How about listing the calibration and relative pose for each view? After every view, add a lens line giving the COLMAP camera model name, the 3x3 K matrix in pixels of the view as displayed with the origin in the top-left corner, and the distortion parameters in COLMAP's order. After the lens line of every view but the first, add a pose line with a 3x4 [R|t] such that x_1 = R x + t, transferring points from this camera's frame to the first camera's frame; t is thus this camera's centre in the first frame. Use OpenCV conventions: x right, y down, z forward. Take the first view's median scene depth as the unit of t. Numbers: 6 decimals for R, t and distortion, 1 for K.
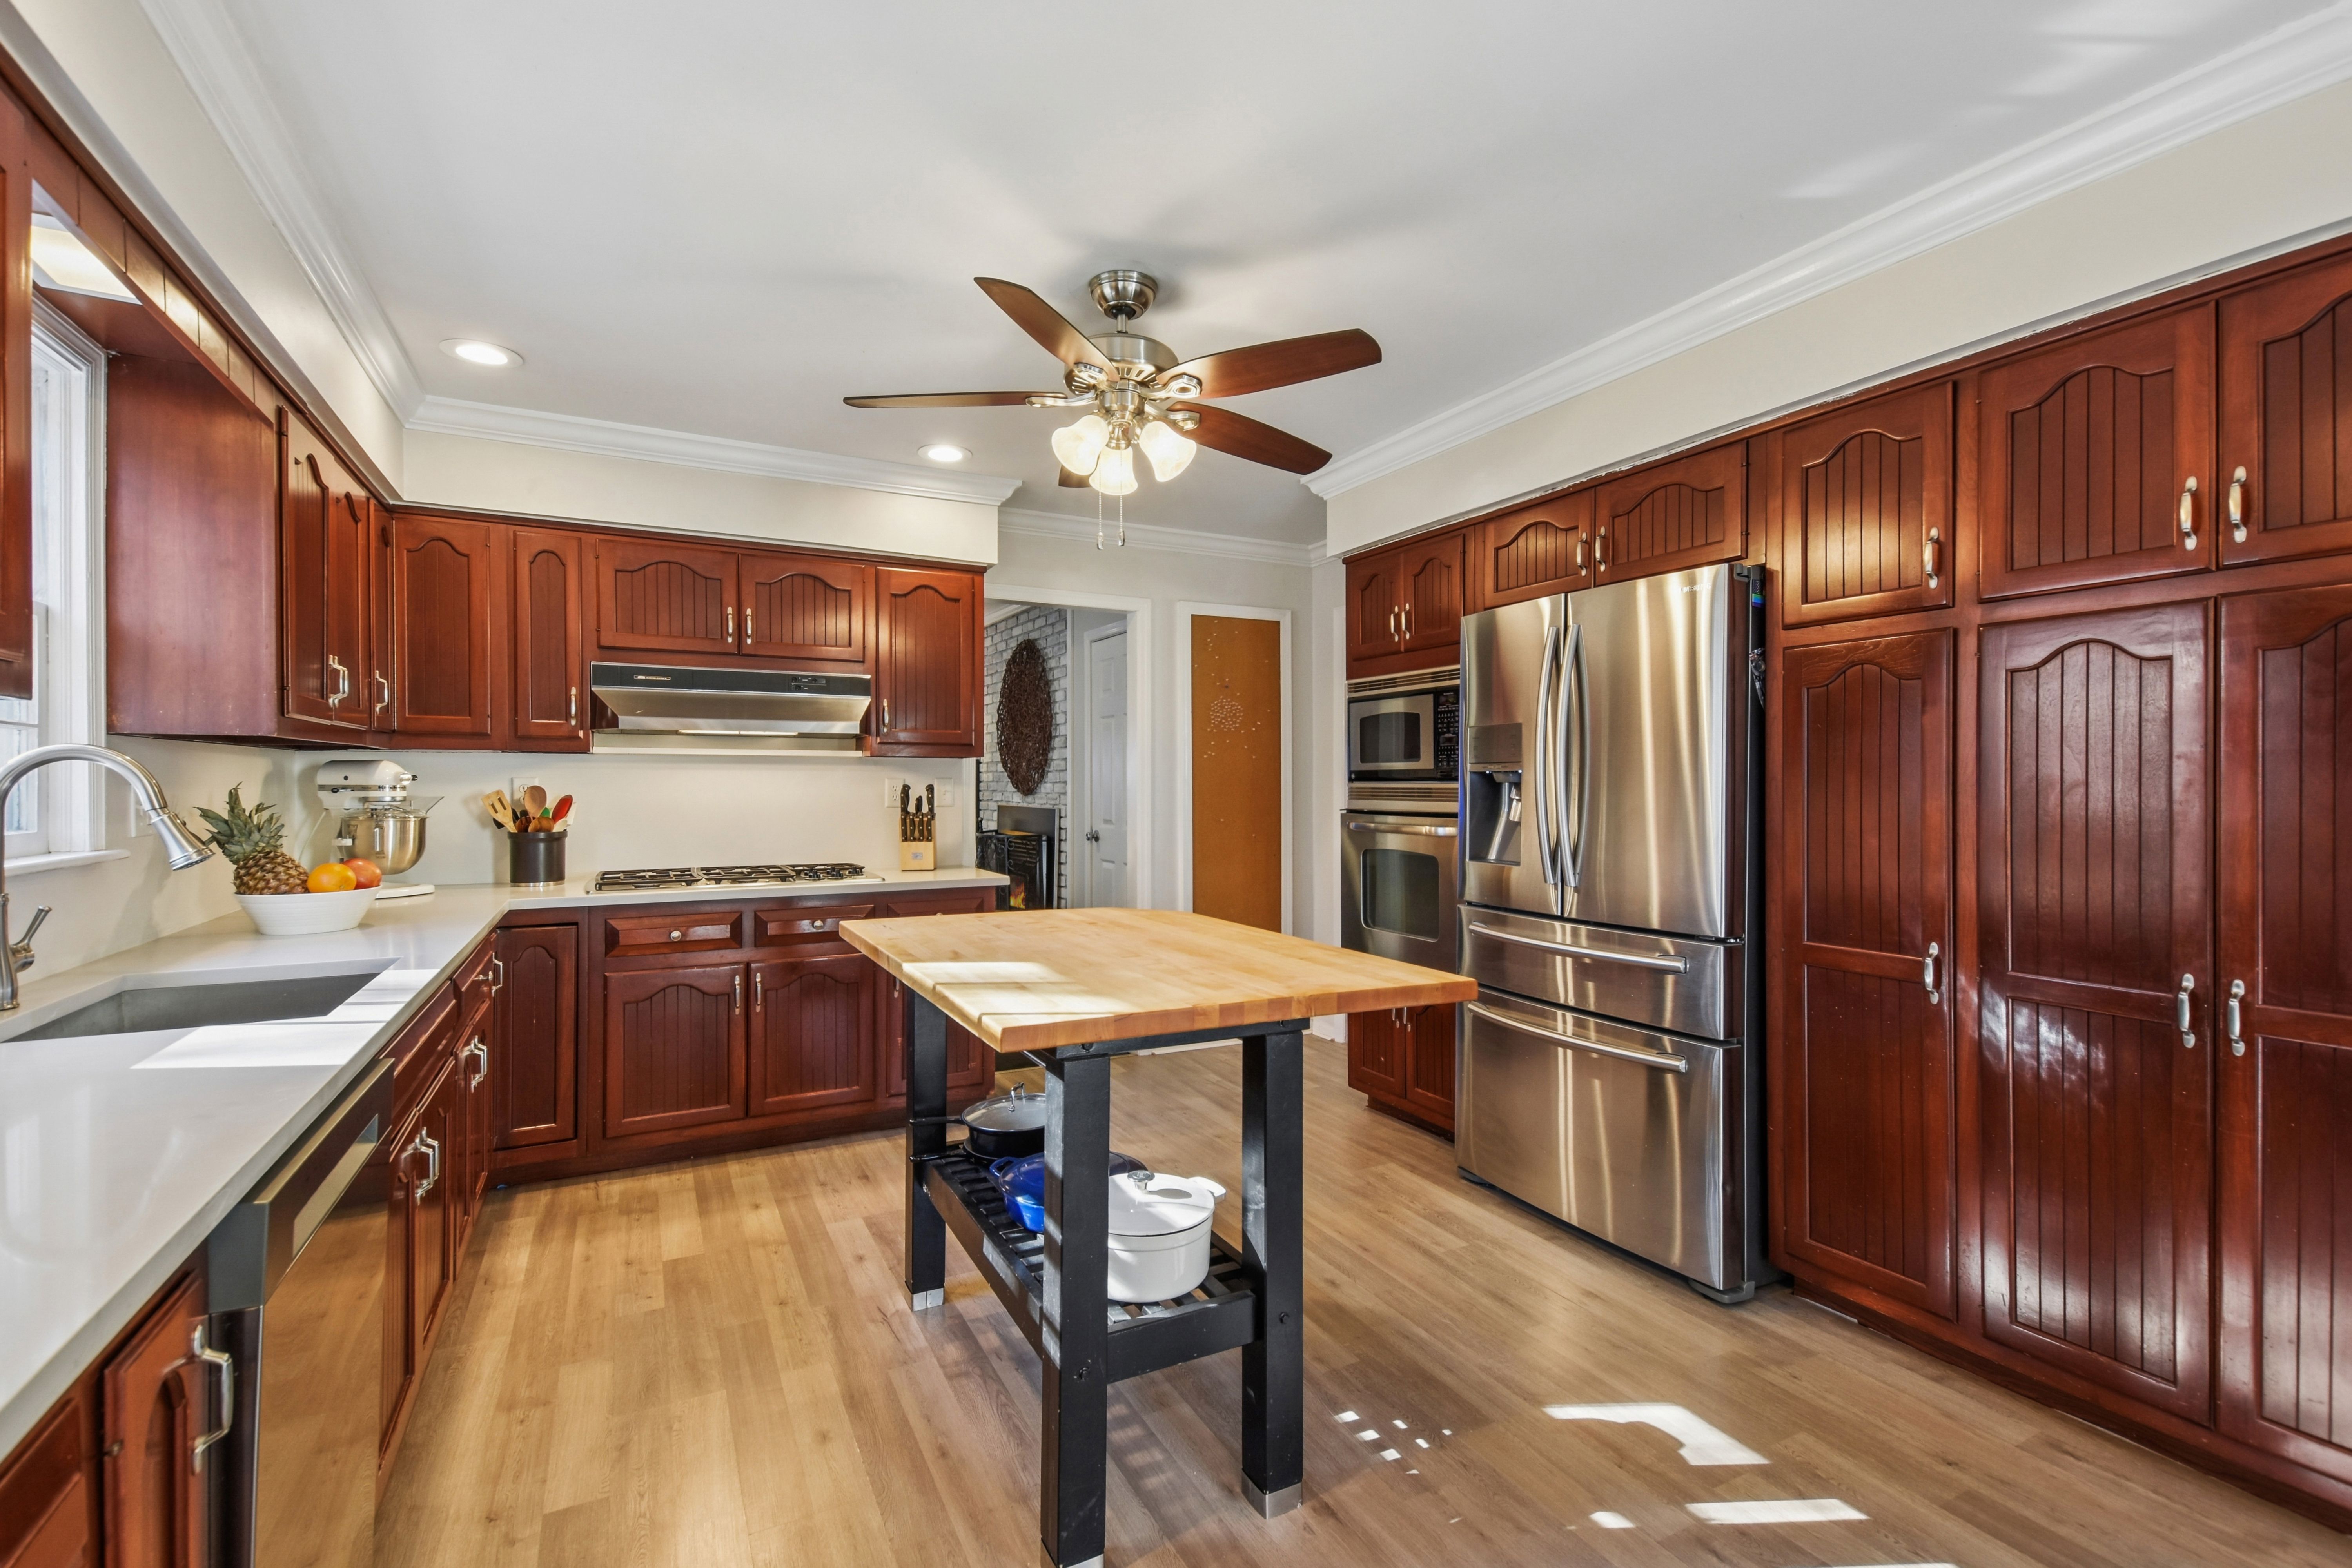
lens RADIAL K [[1029.9, 0, 1179.3], [0, 1029.9, 786.0], [0, 0, 1]] dist [0.007615, -0.001224]
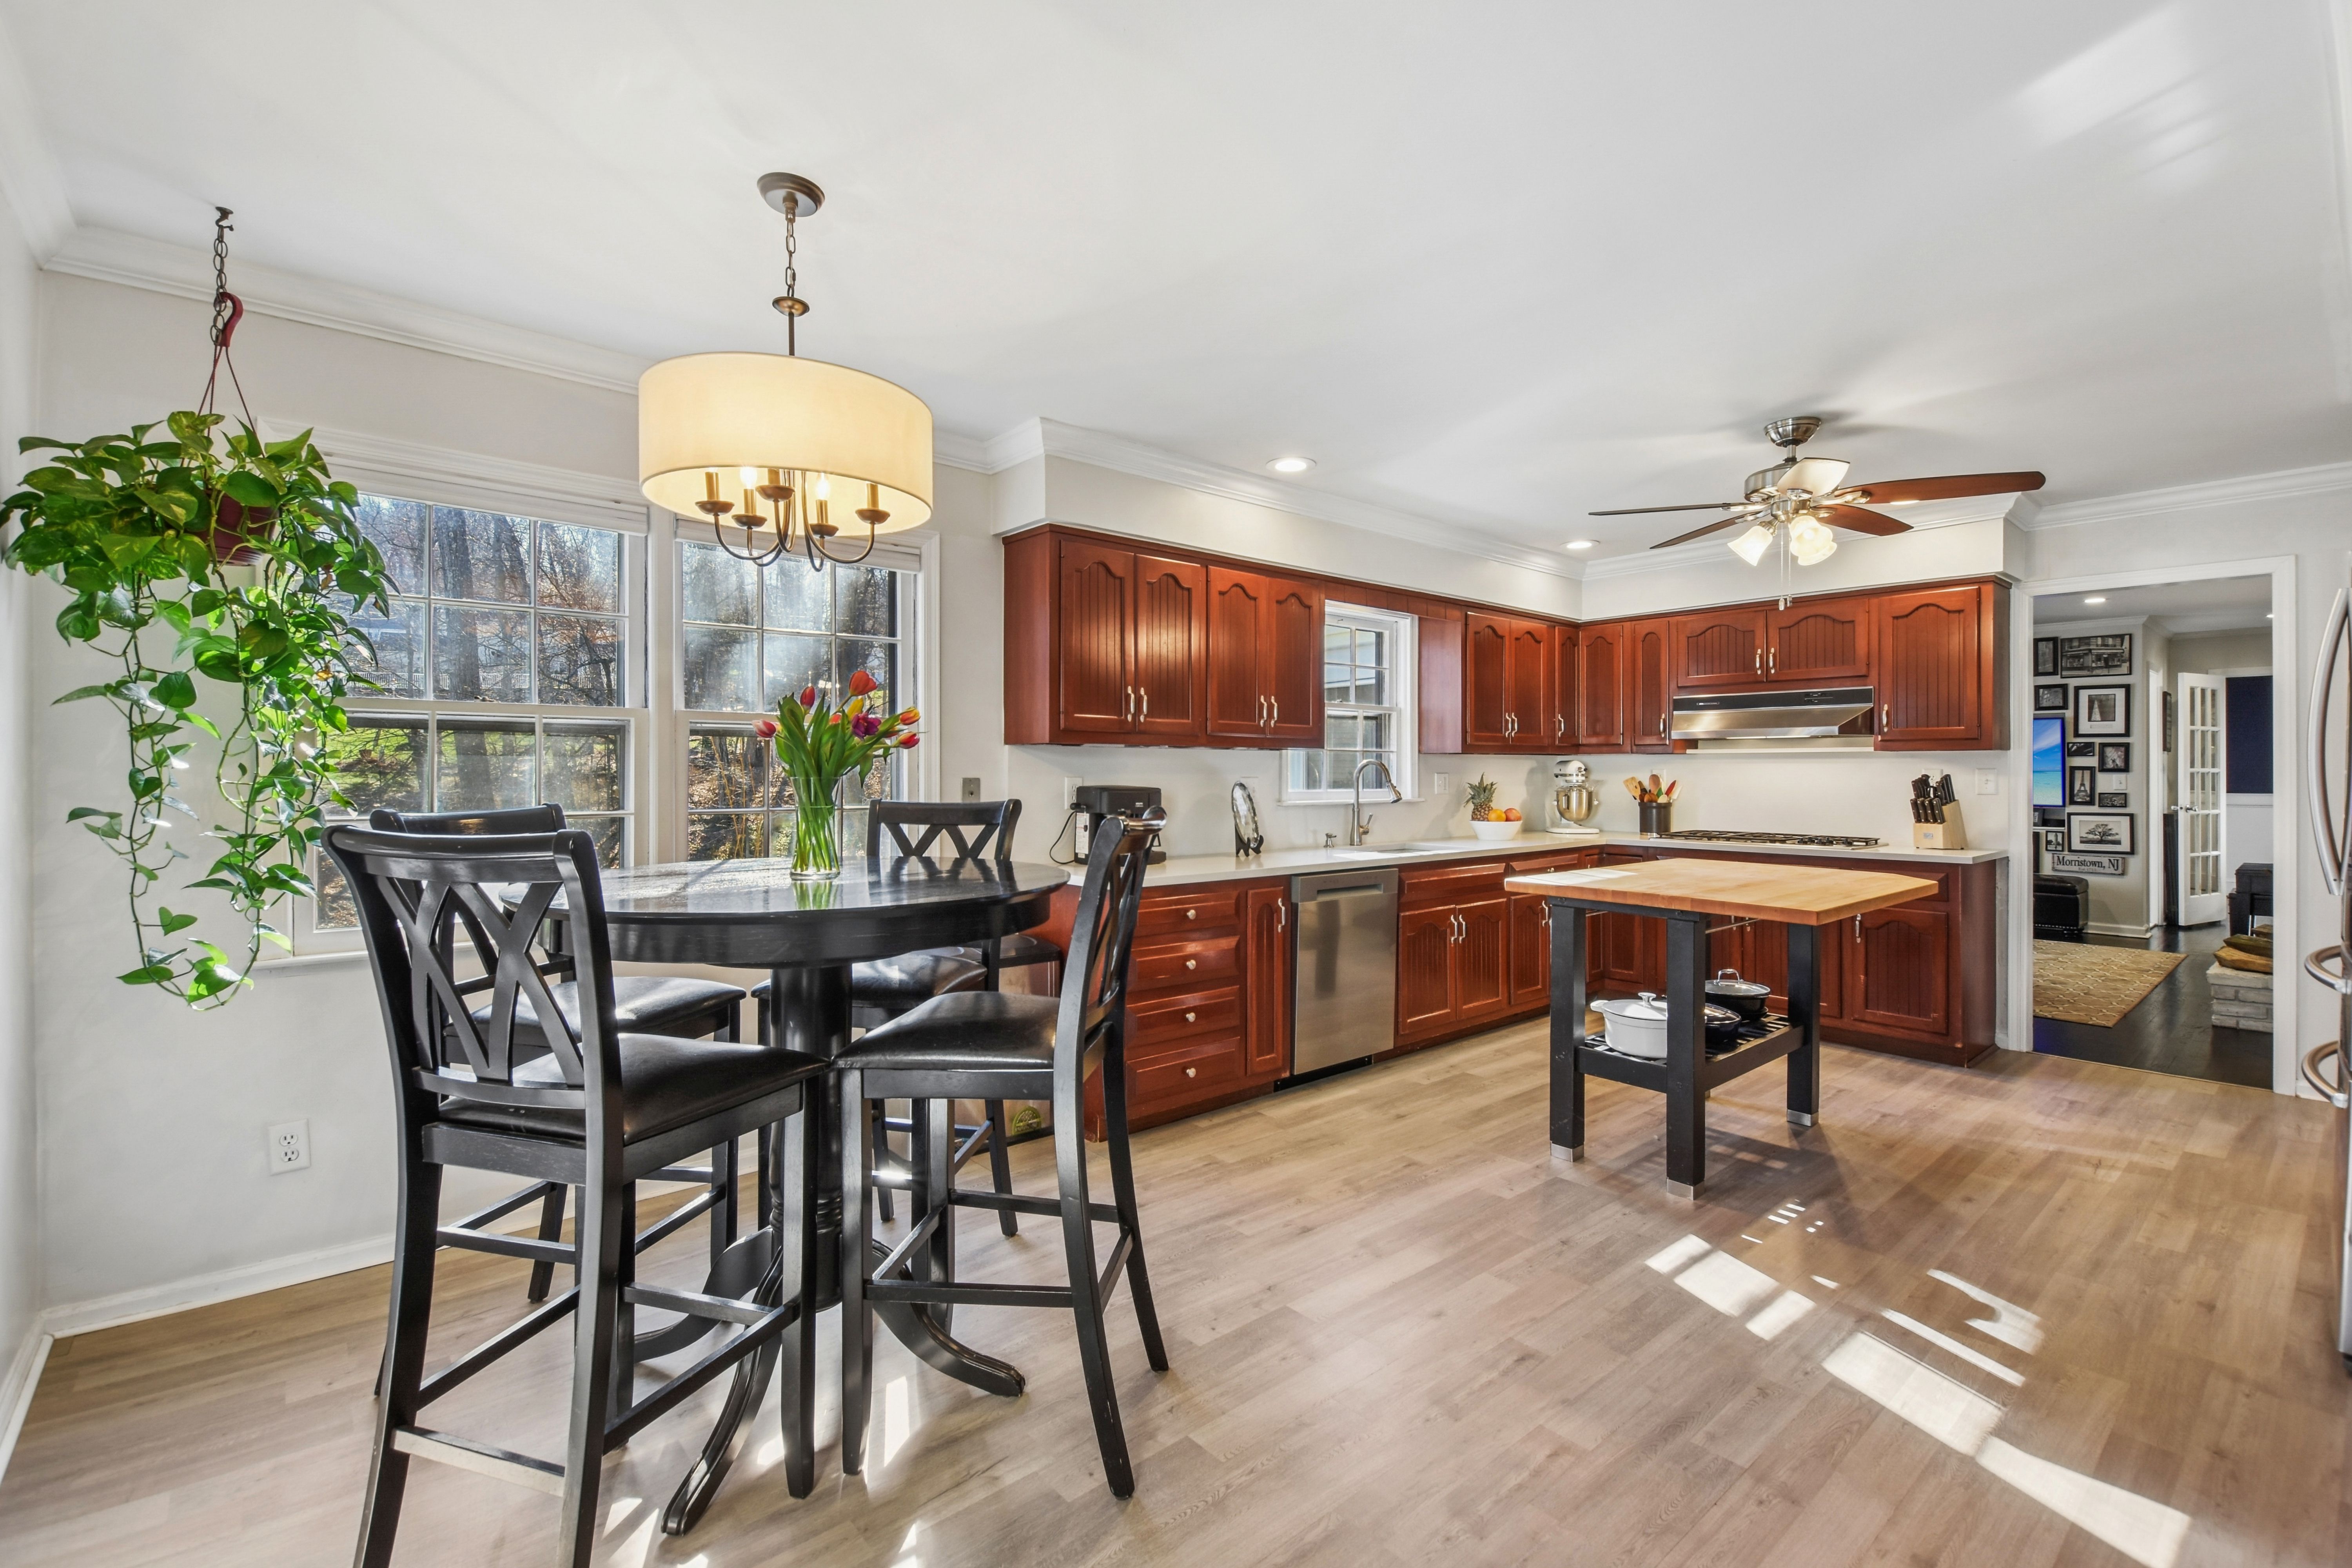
lens RADIAL K [[1029.9, 0, 1181.0], [0, 1029.9, 776.3], [0, 0, 1]] dist [0.007615, -0.001224]
pose [[0.234977, 0.003485, -0.971995, 0.891100], [-0.006238, 0.999978, 0.002077, 0.004706], [0.971981, 0.005575, 0.234993, -0.123214]]
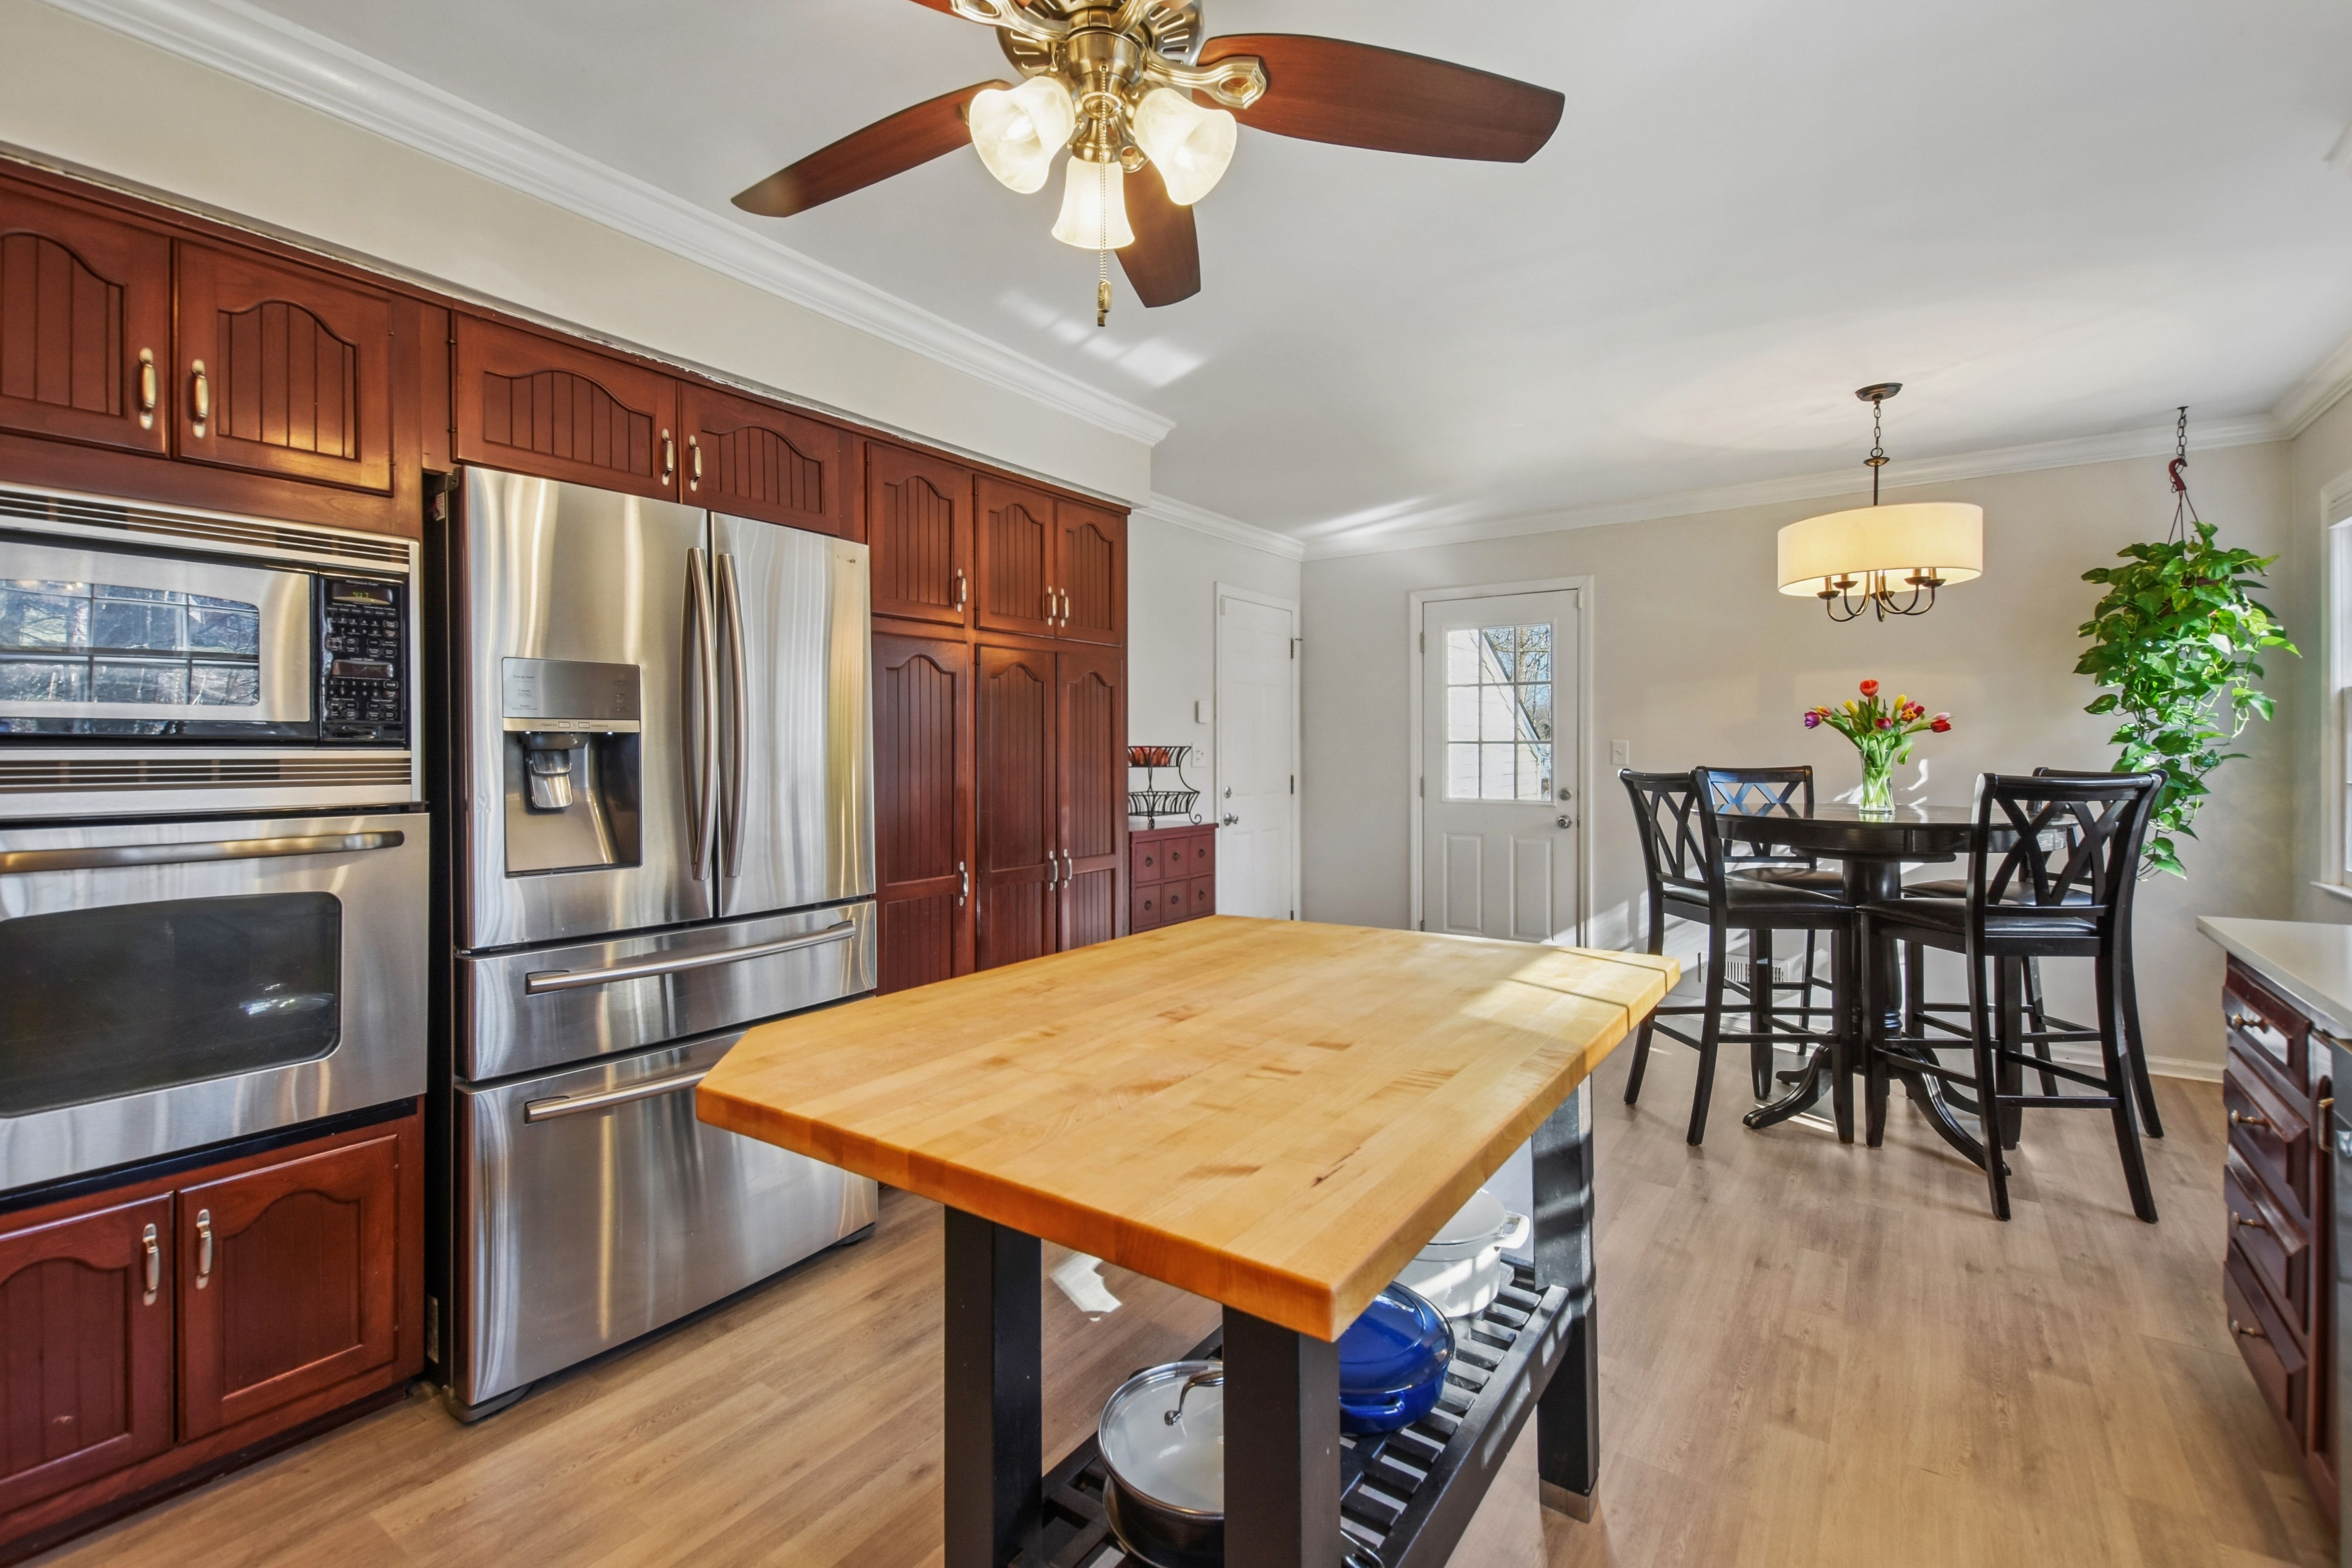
lens RADIAL K [[1029.9, 0, 1157.8], [0, 1029.9, 743.0], [0, 0, 1]] dist [0.007615, -0.001224]
pose [[-0.450902, 0.004846, 0.892560, -0.448243], [0.004102, 0.999986, -0.003357, -0.003028], [-0.892564, 0.002147, -0.450916, 0.963054]]
